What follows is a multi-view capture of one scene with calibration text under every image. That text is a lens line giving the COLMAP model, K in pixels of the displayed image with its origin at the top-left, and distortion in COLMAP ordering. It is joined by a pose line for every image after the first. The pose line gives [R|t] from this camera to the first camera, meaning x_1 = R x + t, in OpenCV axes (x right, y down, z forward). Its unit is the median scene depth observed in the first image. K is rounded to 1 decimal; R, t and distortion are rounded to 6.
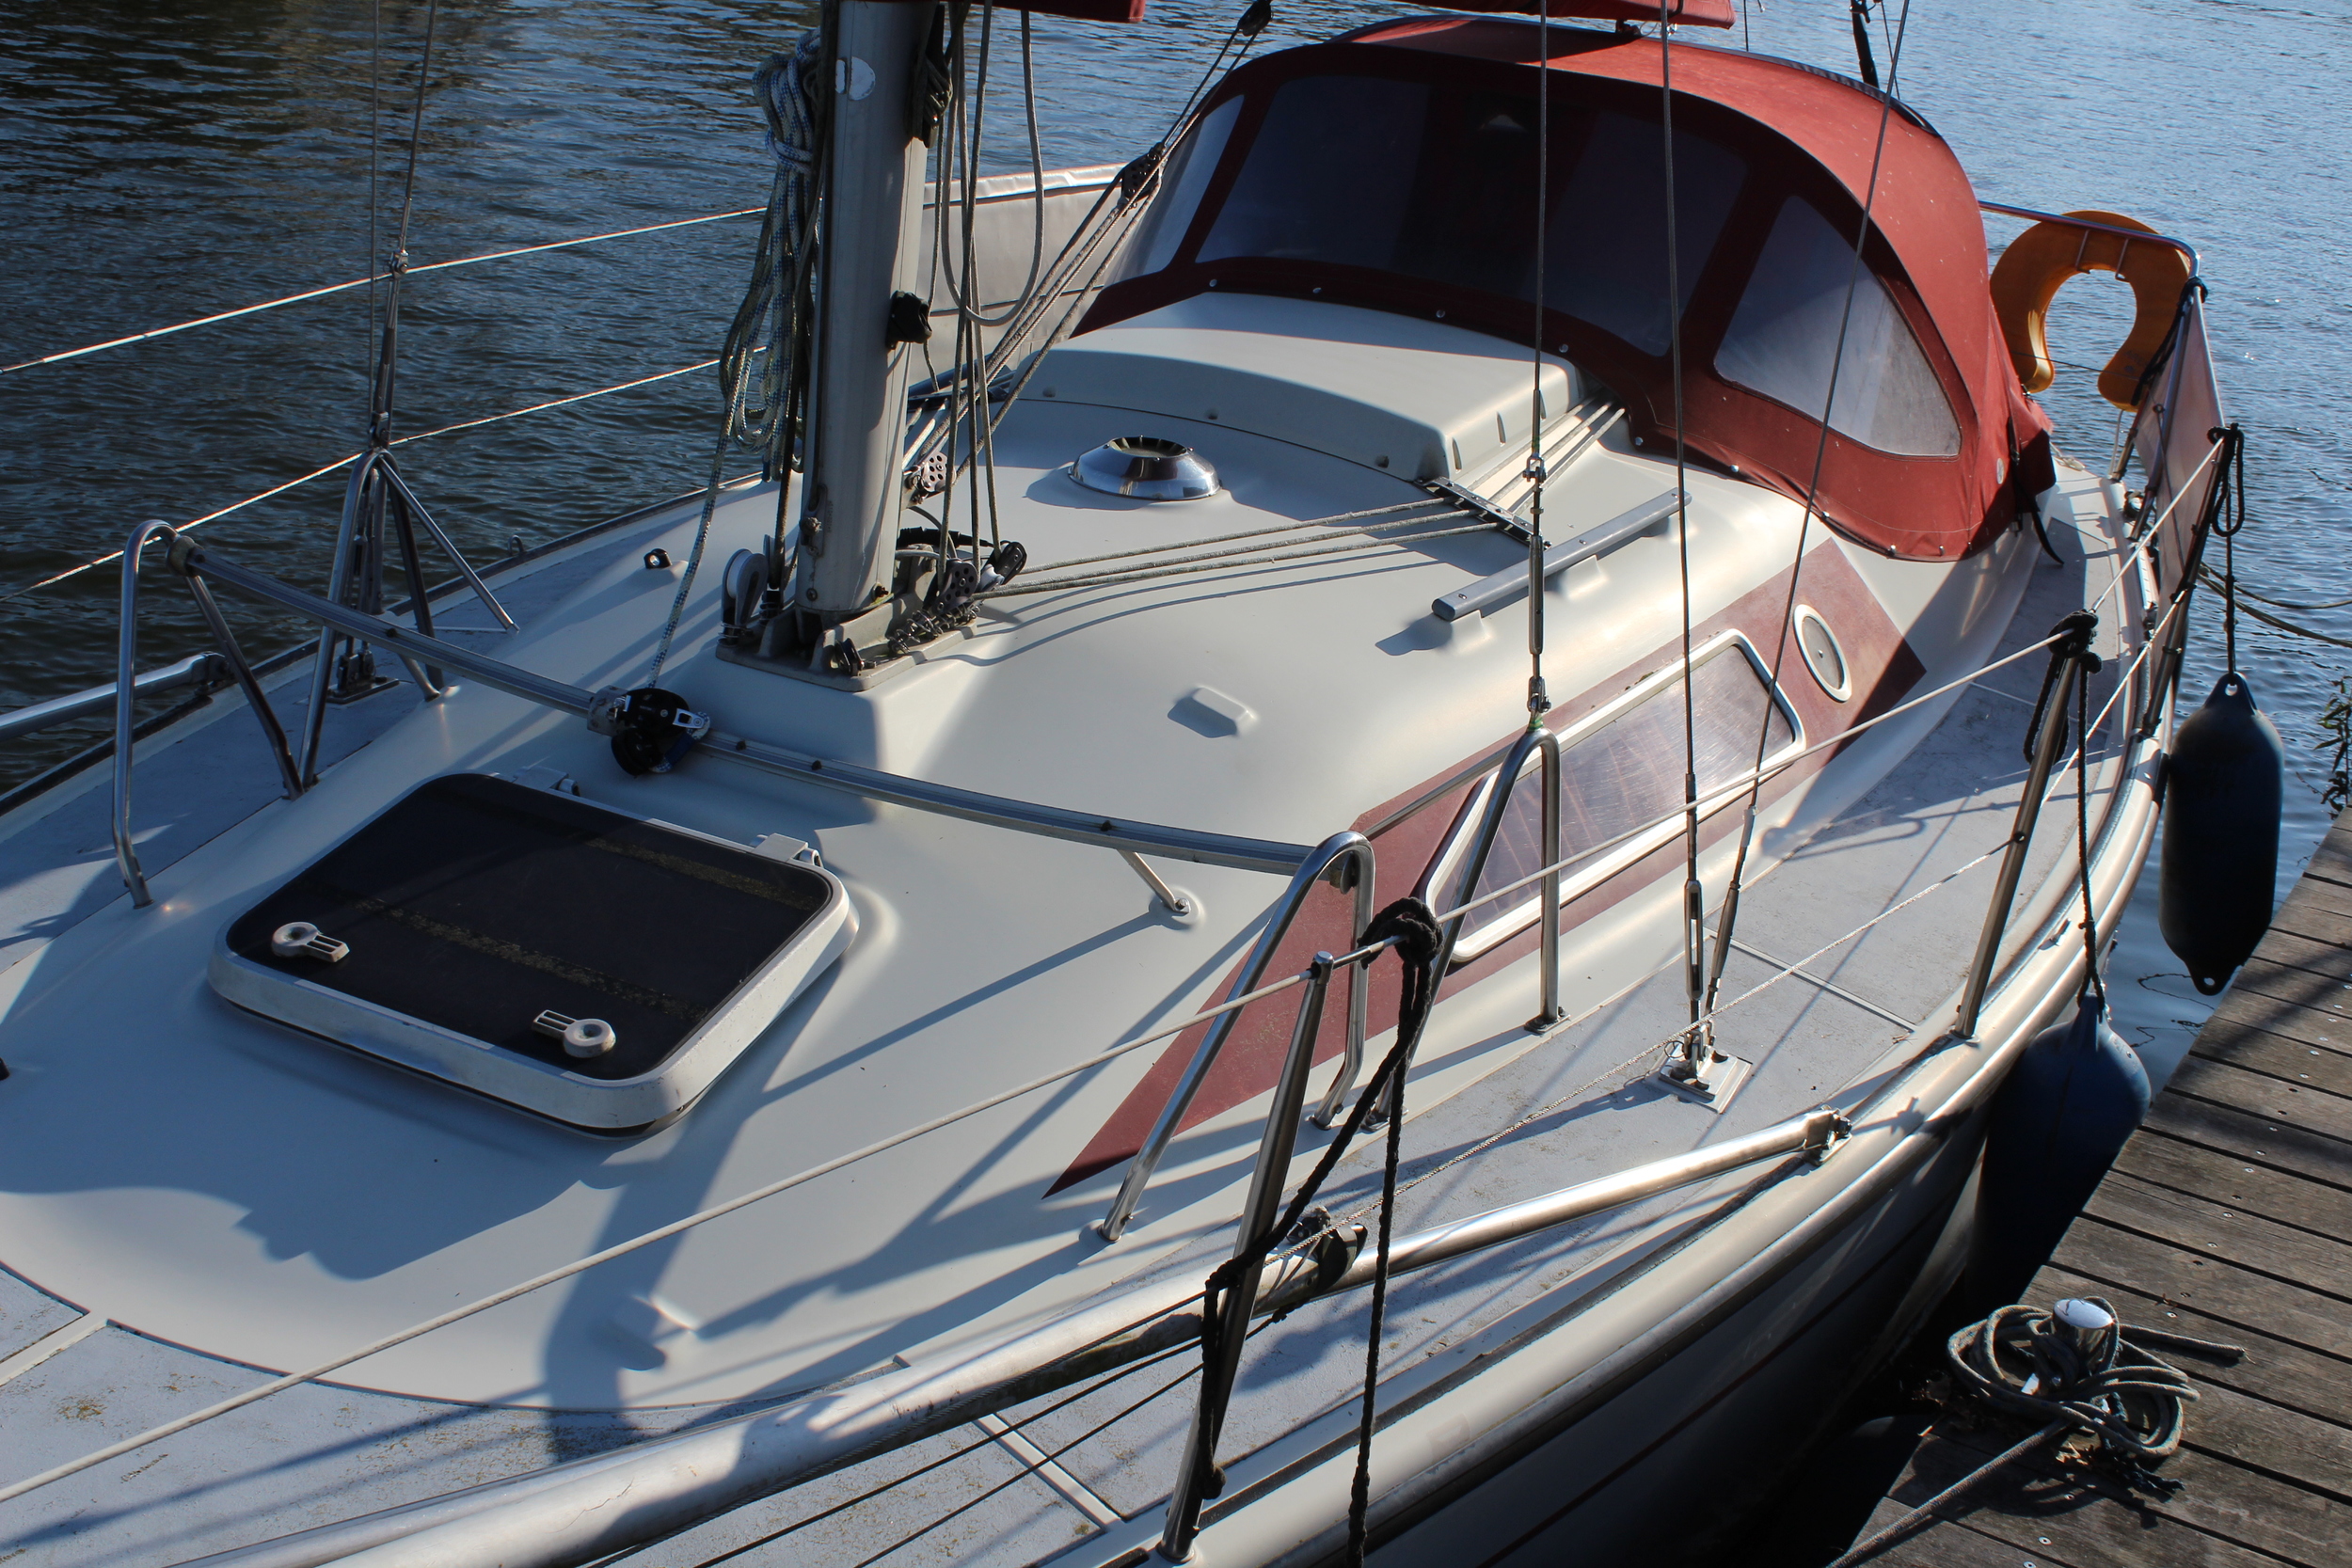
lens RADIAL K [[2679.4, 0, 1181.3], [0, 2679.4, 800.2], [0, 0, 1]] dist [-0.081072, 0.000000]
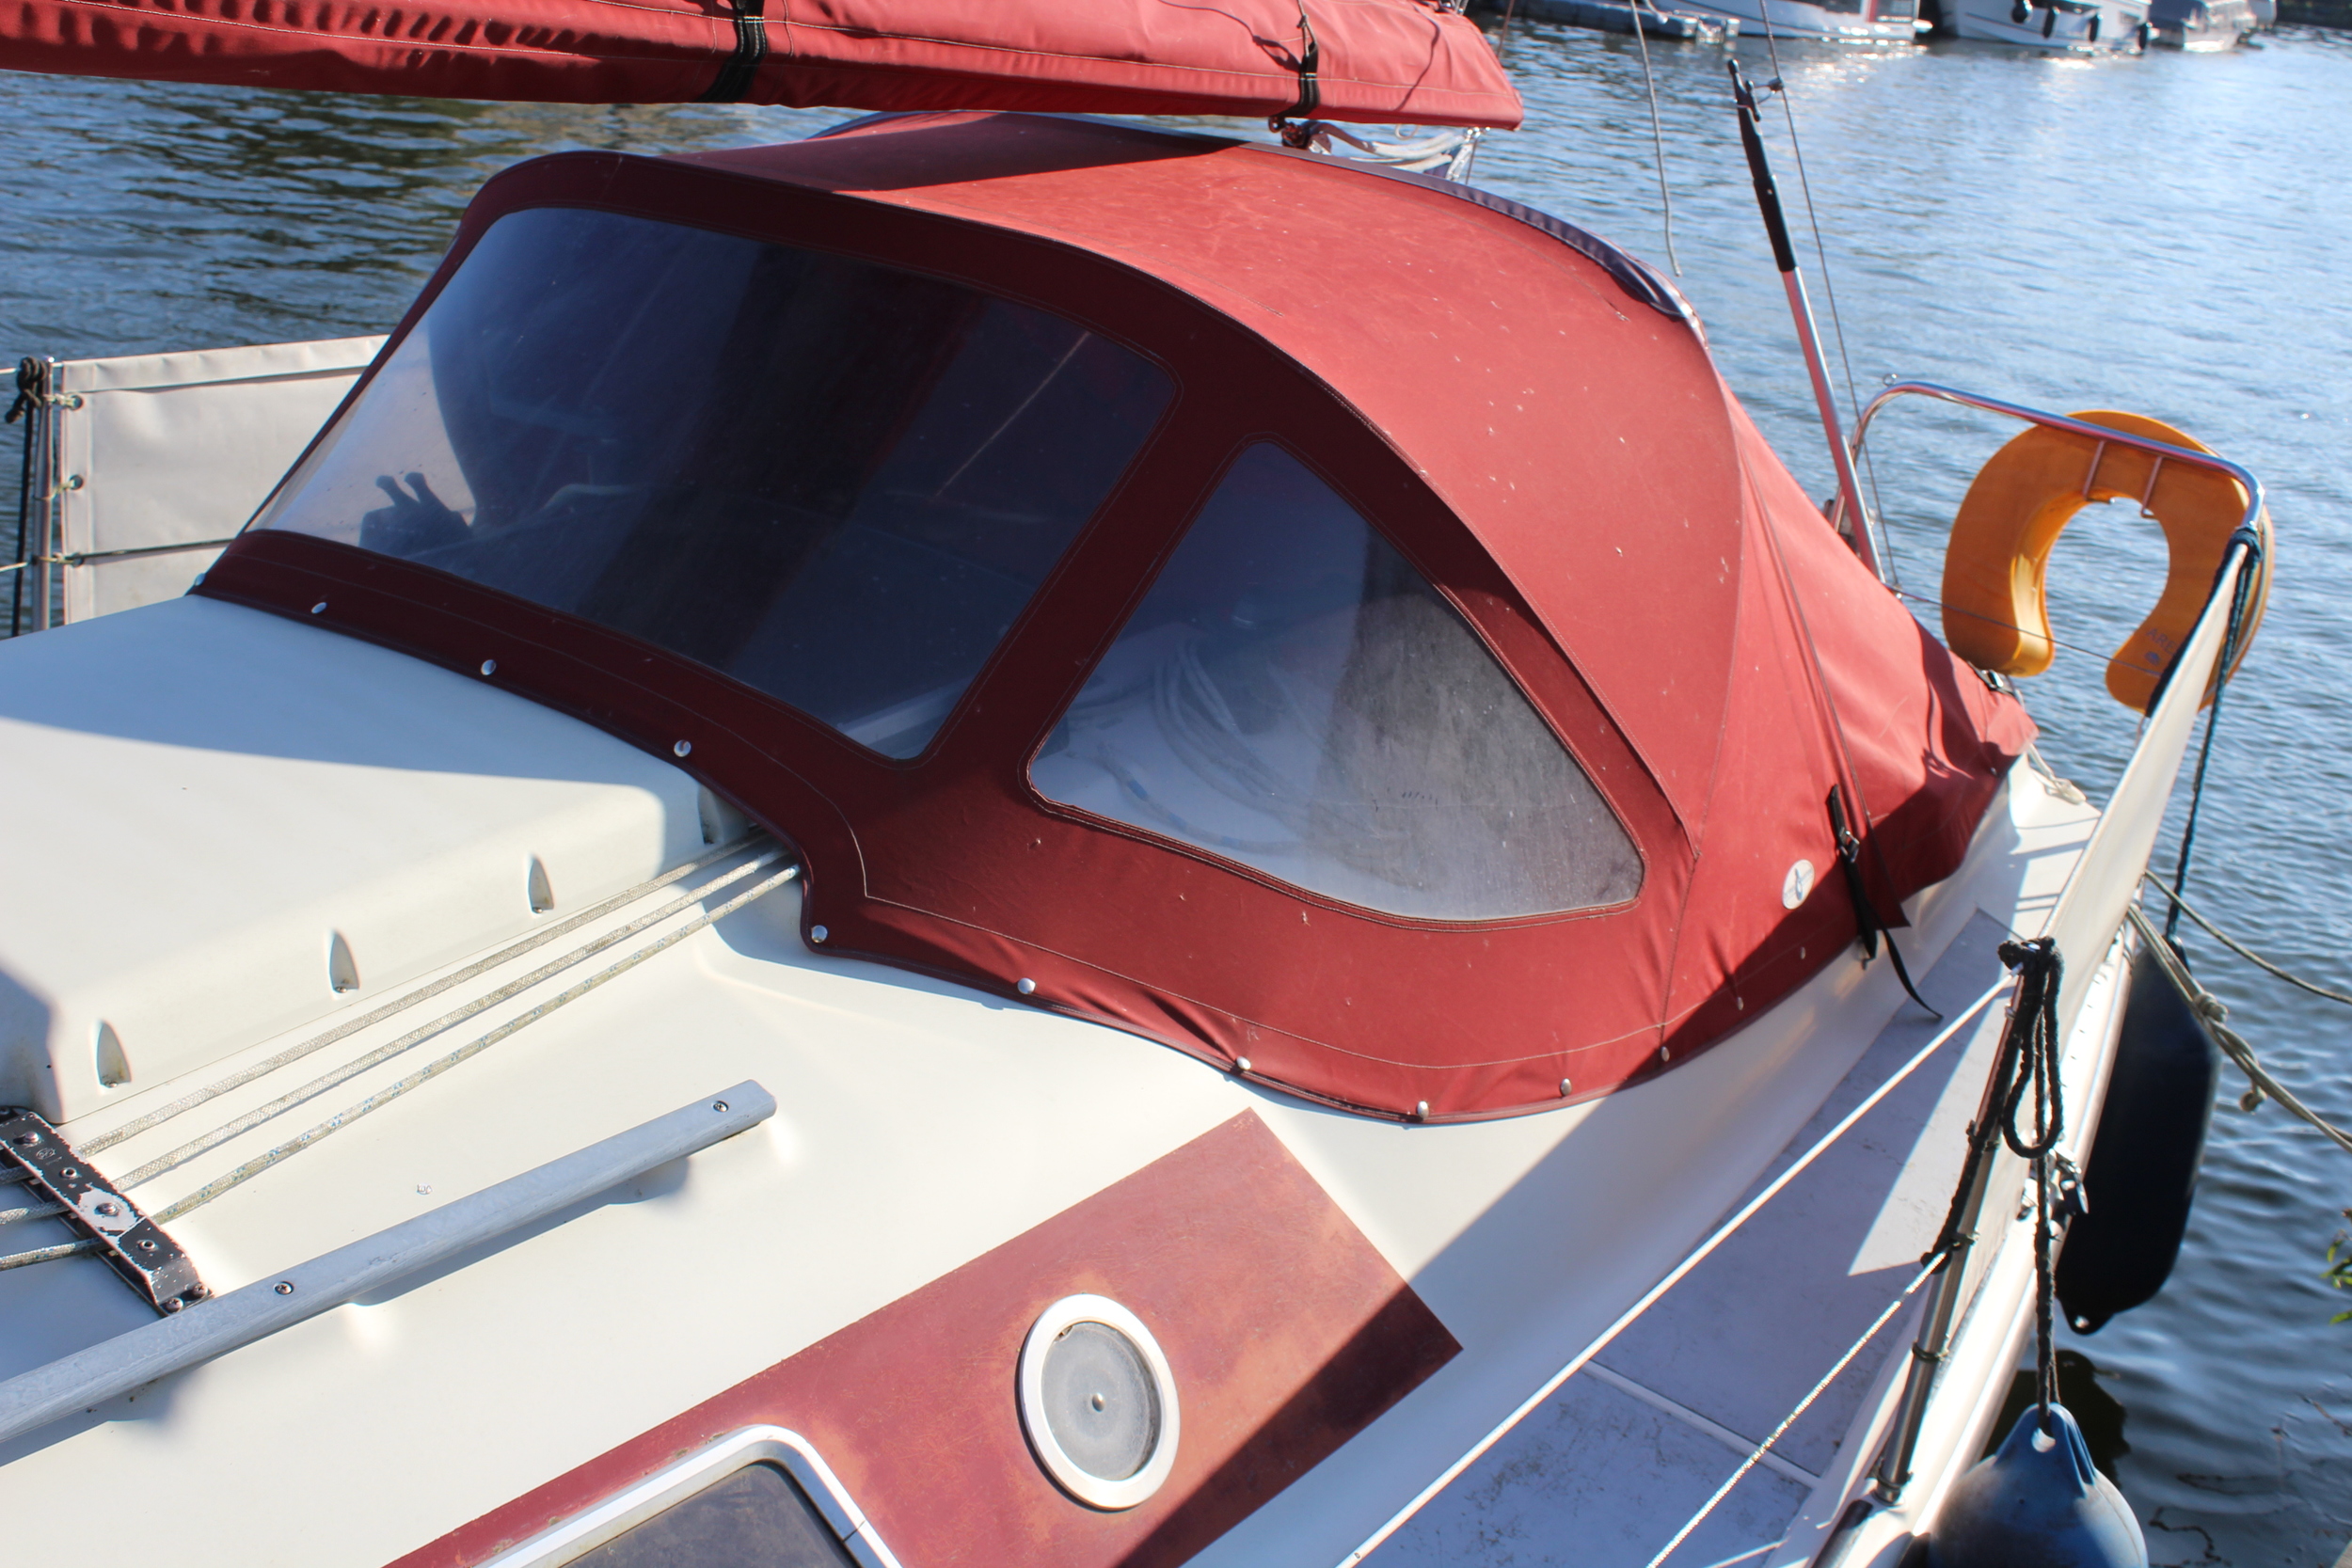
lens RADIAL K [[2679.4, 0, 1174.6], [0, 2679.4, 772.8], [0, 0, 1]] dist [-0.081072, 0.000000]
pose [[0.992572, 0.046508, -0.112416, 0.277634], [-0.050908, 0.998033, -0.036591, -0.140624], [0.110493, 0.042042, 0.992987, 0.463291]]
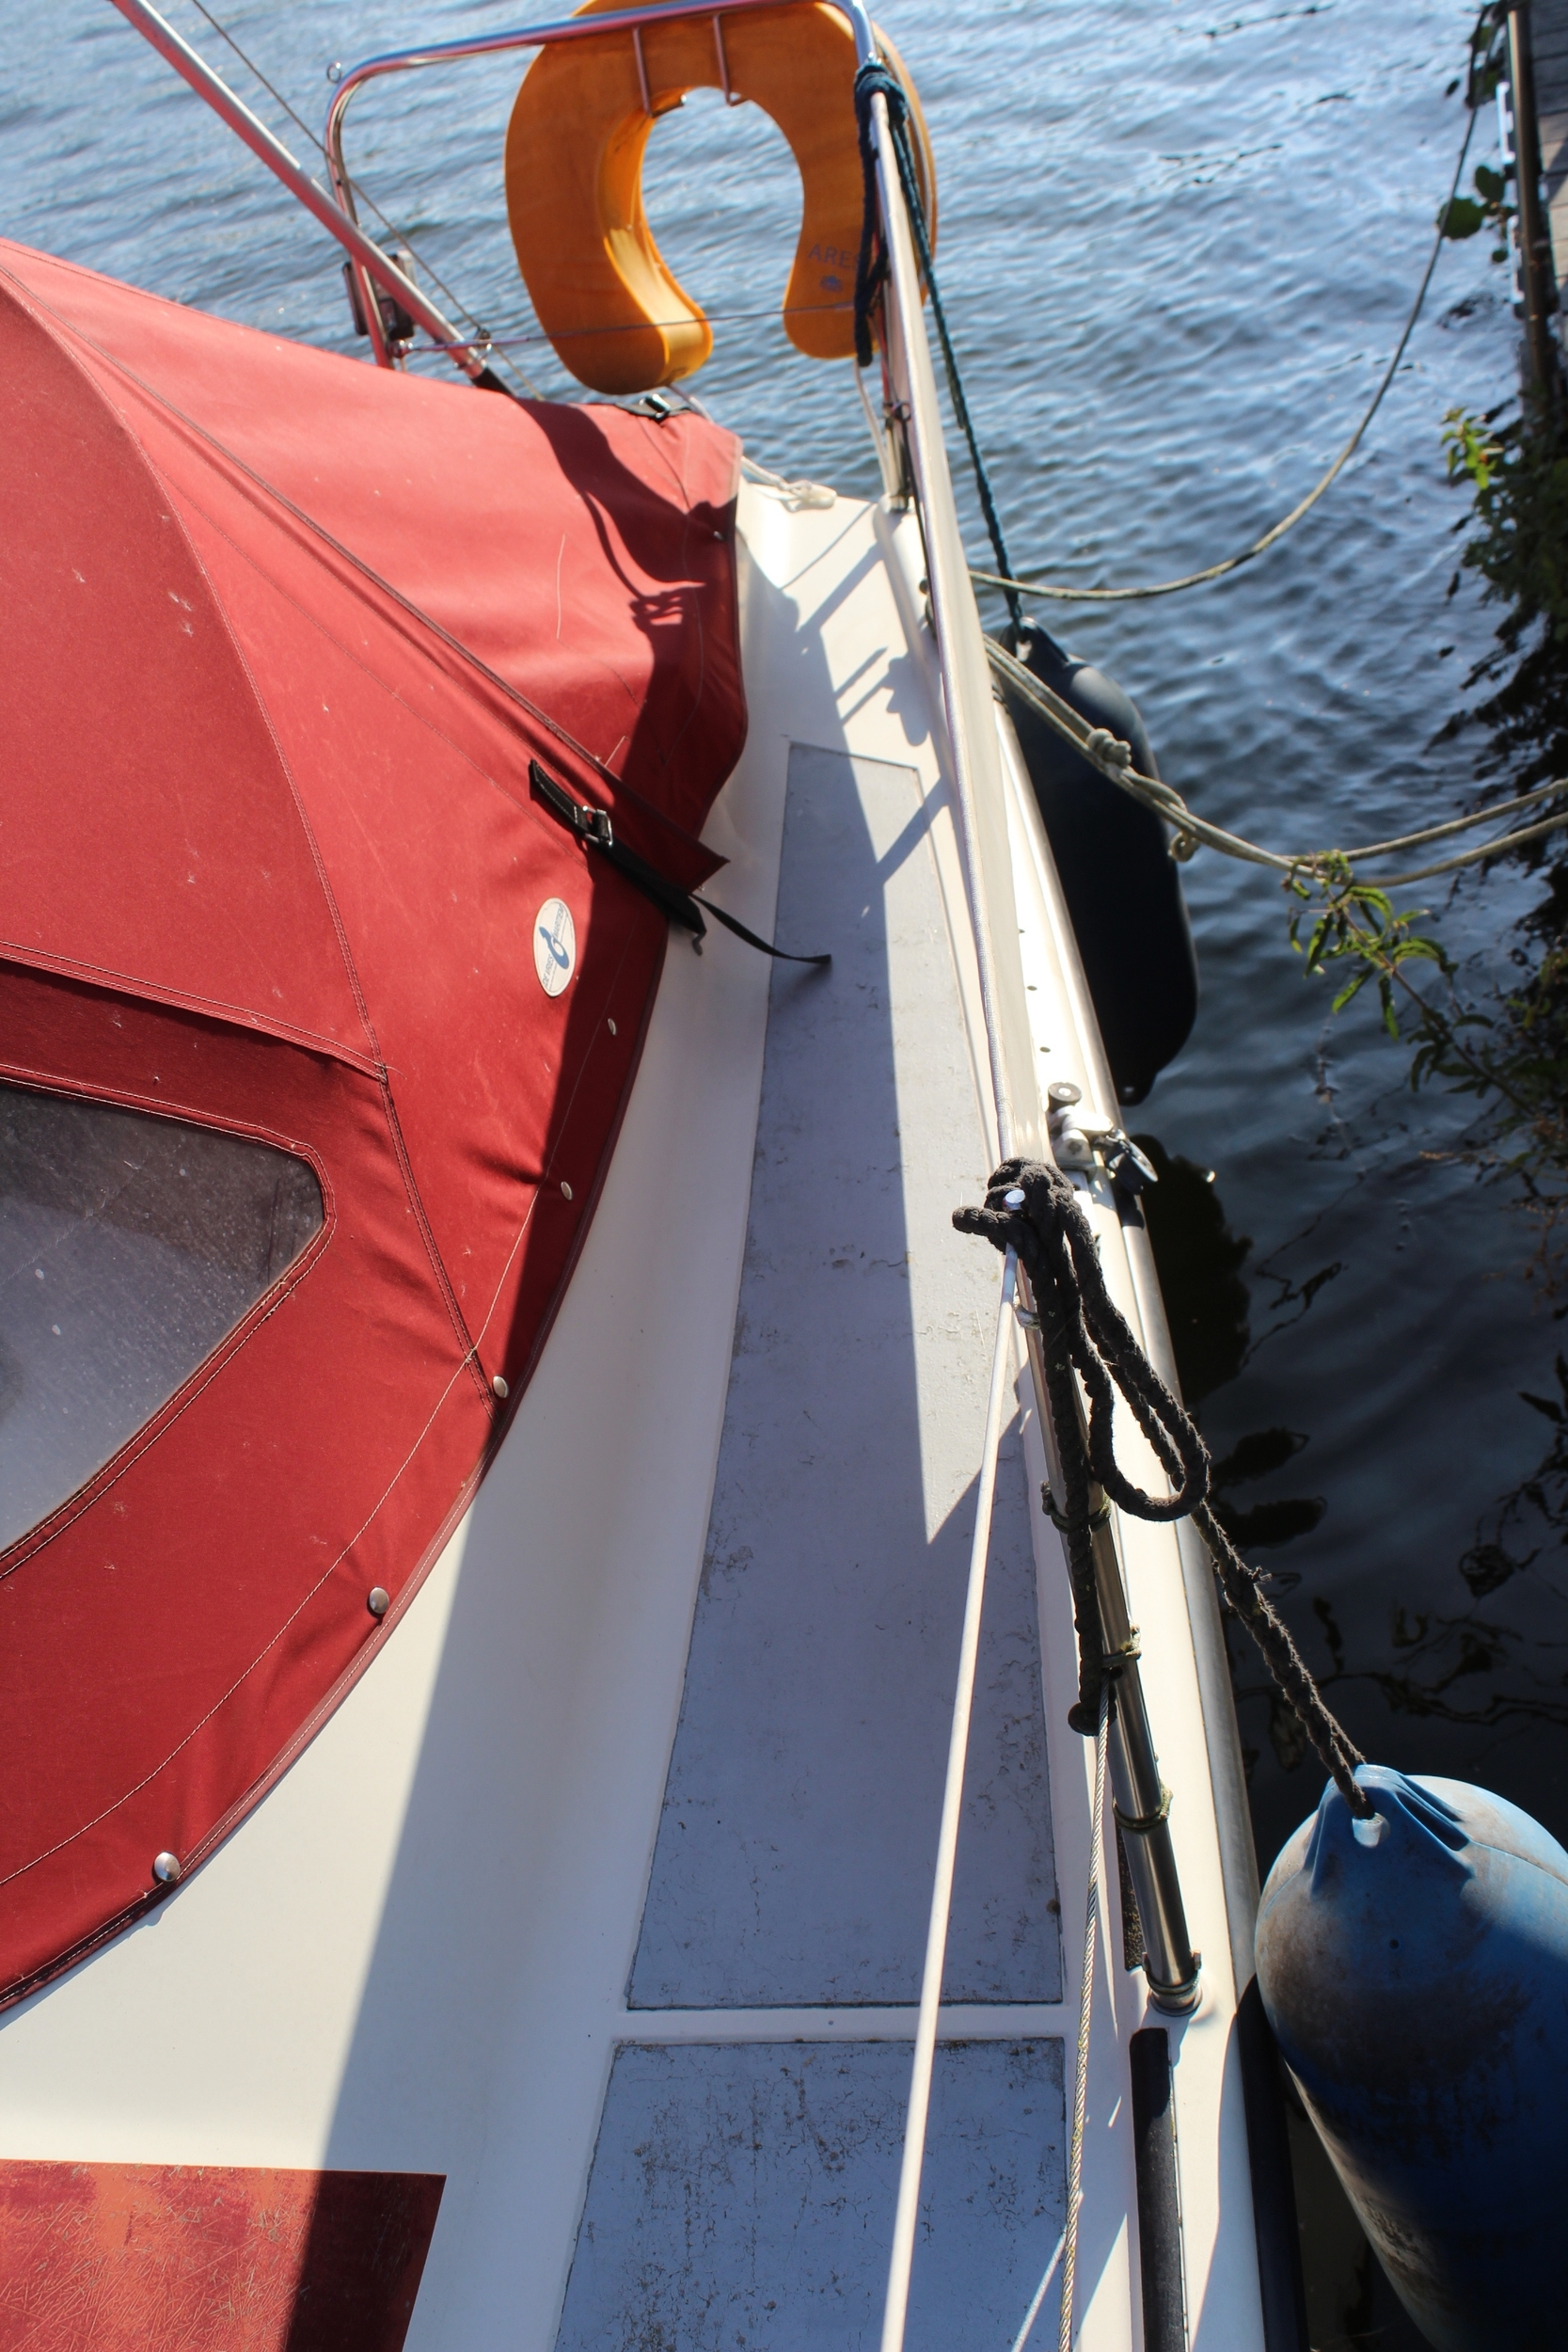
lens RADIAL K [[2679.4, 0, 789.5], [0, 2679.4, 1173.5], [0, 0, 1]] dist [-0.081072, 0.000000]
pose [[0.888613, -0.450525, 0.085987, 0.340743], [0.419000, 0.873644, 0.247358, -0.206070], [-0.186563, -0.183777, 0.965101, 0.724988]]
